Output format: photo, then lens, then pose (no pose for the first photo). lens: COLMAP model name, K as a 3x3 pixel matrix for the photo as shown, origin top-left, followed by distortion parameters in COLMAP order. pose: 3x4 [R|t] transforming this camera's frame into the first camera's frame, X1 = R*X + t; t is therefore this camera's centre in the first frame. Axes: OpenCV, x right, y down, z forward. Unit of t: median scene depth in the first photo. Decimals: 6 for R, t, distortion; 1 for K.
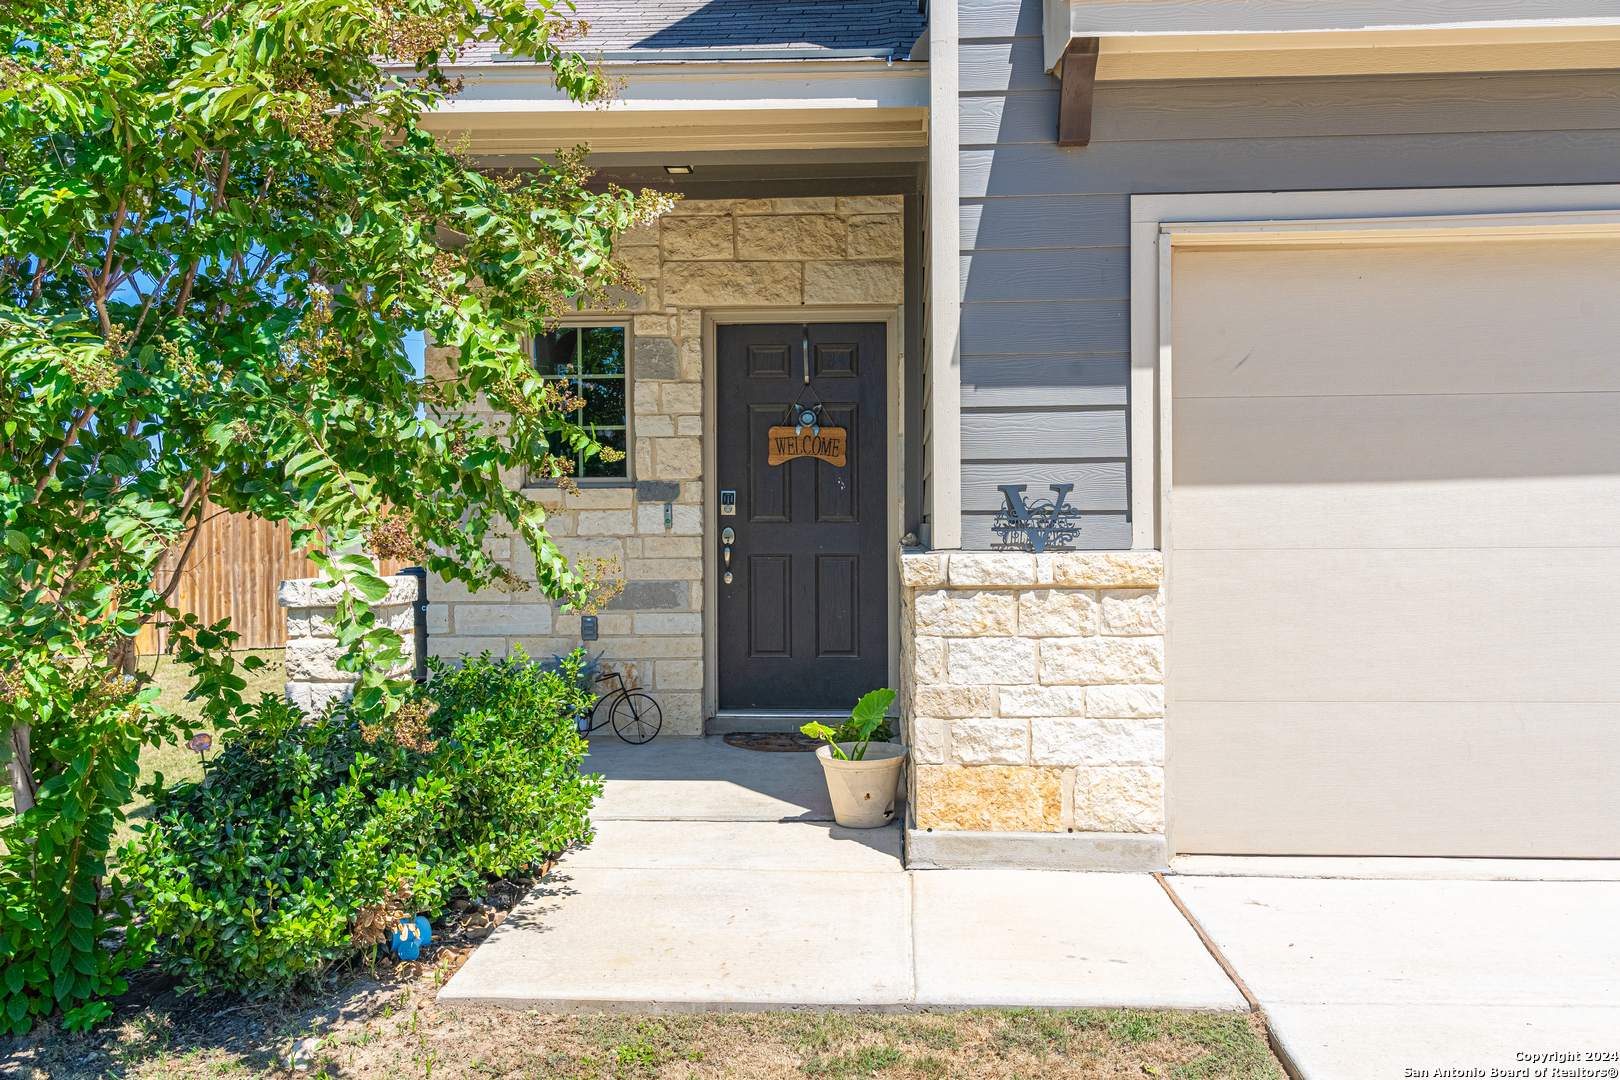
lens RADIAL K [[1475.0, 0, 810.0], [0, 1475.0, 540.0], [0, 0, 1]] dist [0.000336, 0.000234]
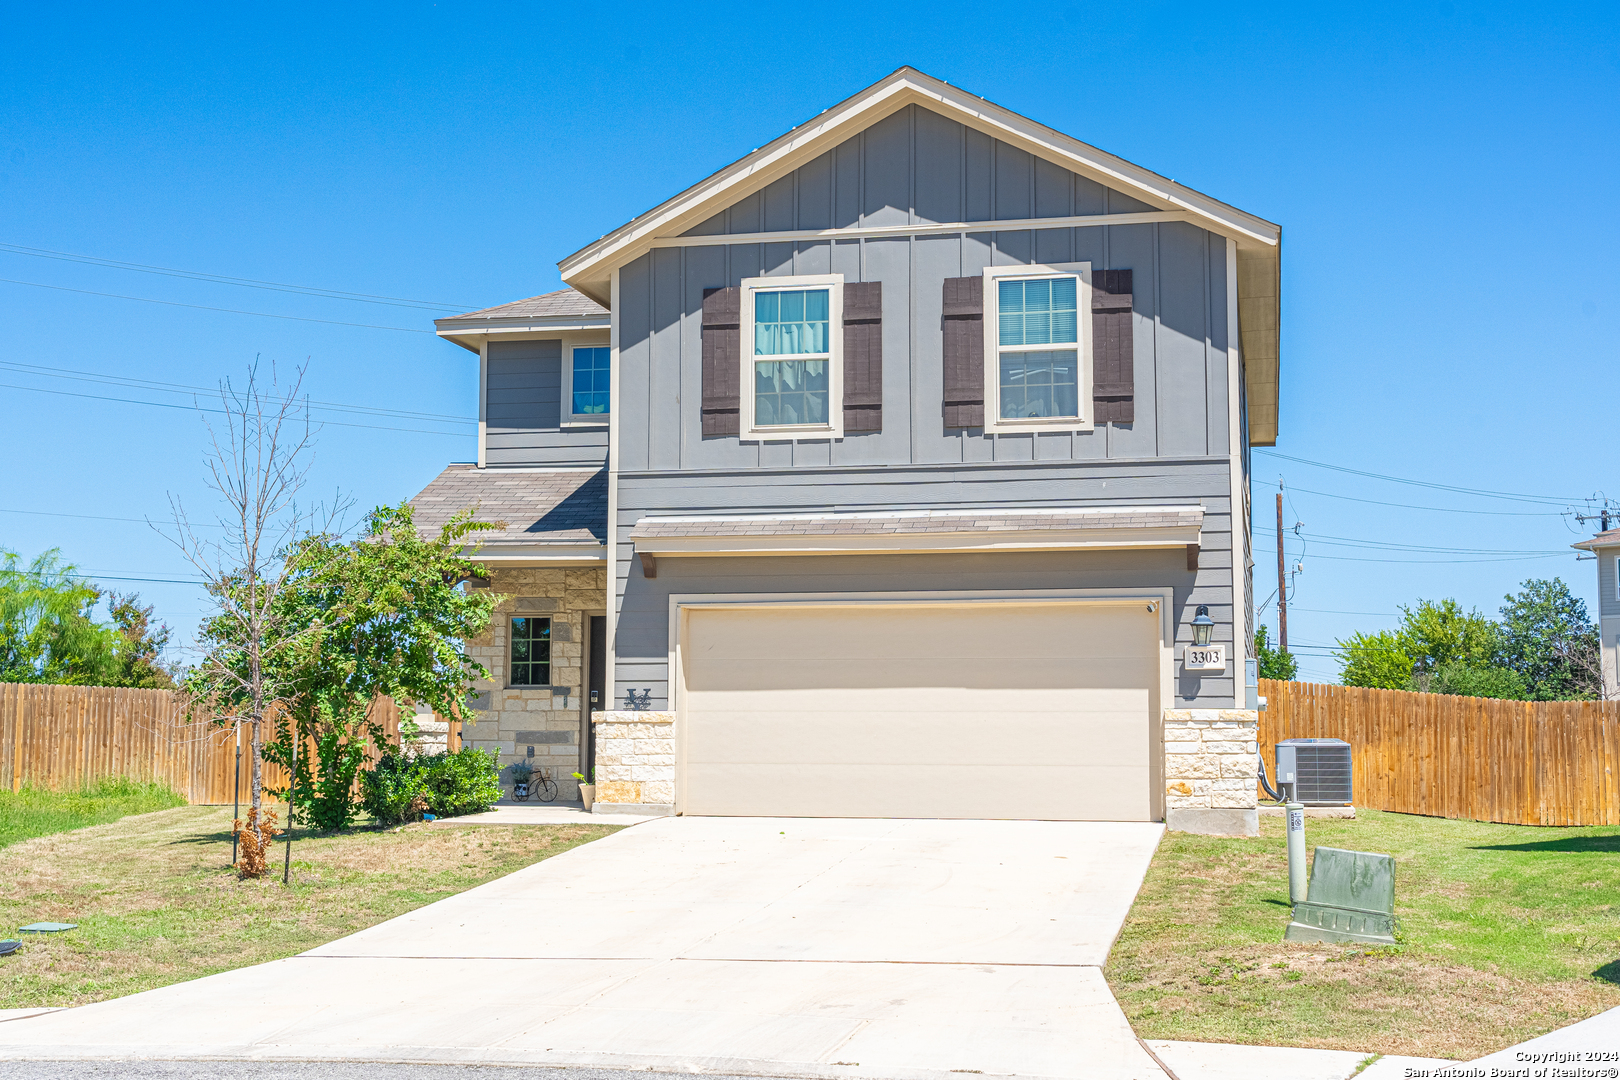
lens RADIAL K [[1940.3, 0, 810.0], [0, 1940.3, 540.0], [0, 0, 1]] dist [0.007563, 0.002131]
pose [[0.989497, -0.002677, -0.144527, 1.078728], [-0.013814, 0.993501, -0.112979, 0.103957], [0.143890, 0.113789, 0.983030, -2.899870]]
